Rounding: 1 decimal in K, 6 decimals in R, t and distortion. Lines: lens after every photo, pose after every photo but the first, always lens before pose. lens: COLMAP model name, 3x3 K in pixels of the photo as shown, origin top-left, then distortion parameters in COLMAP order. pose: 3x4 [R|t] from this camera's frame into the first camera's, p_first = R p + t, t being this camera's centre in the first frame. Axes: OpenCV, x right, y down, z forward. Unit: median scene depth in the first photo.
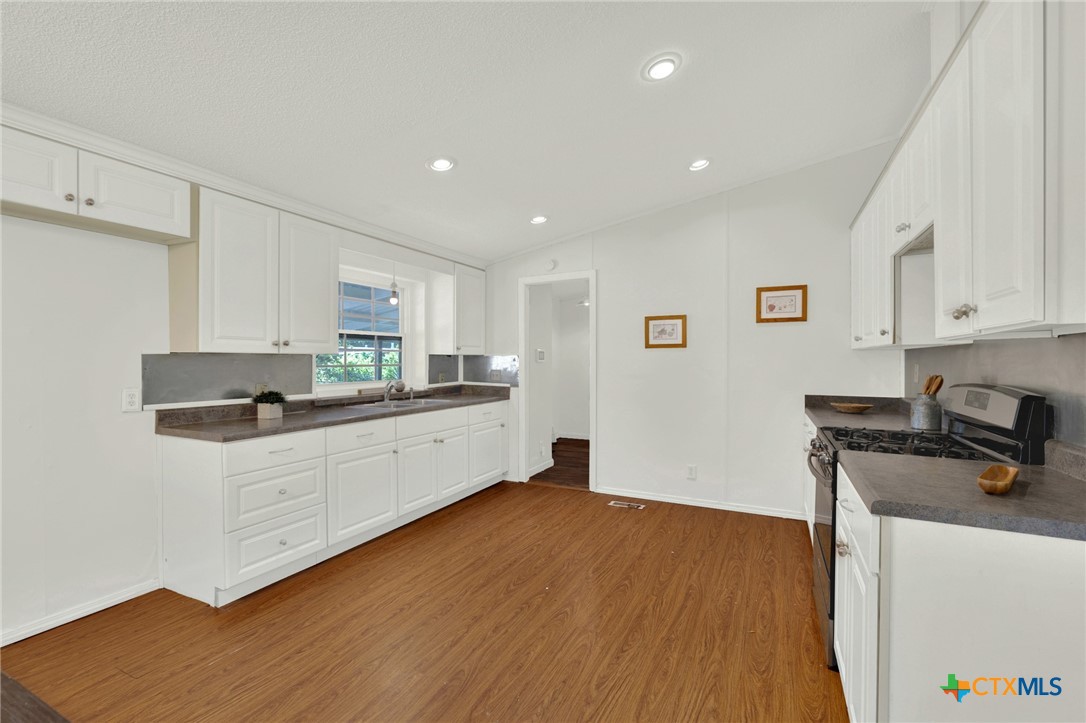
lens RADIAL K [[475.6, 0, 543.0], [0, 475.6, 361.5], [0, 0, 1]] dist [0.001369, 0.000266]
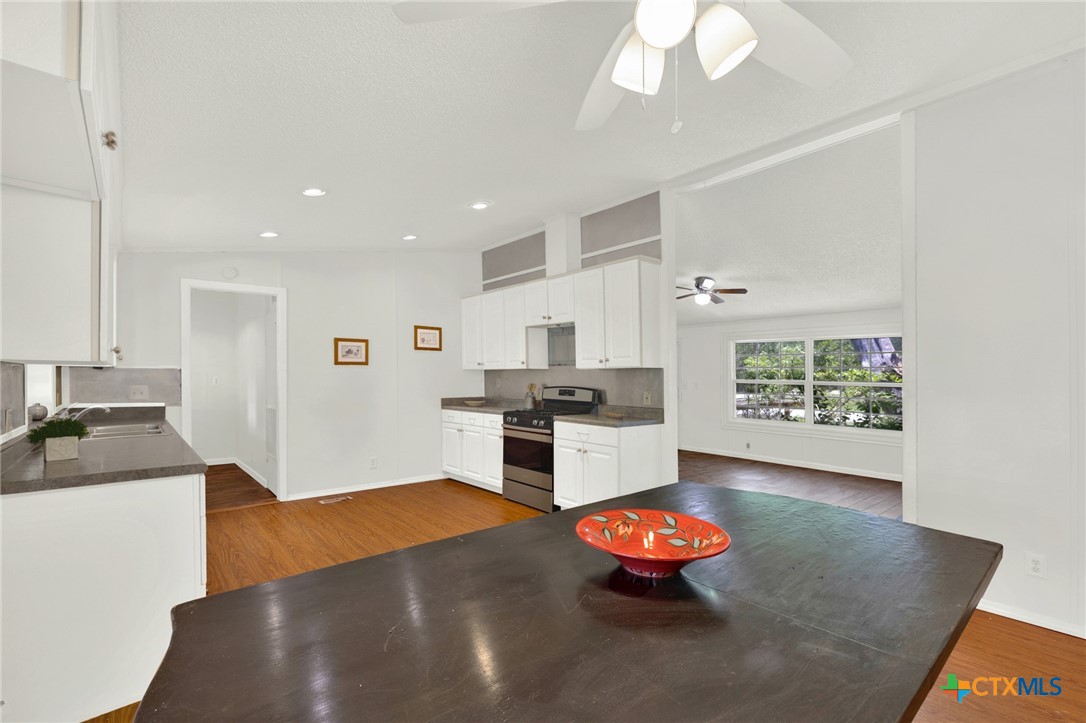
lens RADIAL K [[475.6, 0, 543.0], [0, 475.6, 361.5], [0, 0, 1]] dist [0.001369, 0.000266]
pose [[0.389036, 0.031502, 0.920684, -0.730876], [-0.004577, 0.999469, -0.032263, -0.000718], [-0.921211, 0.008338, 0.388973, 0.082249]]
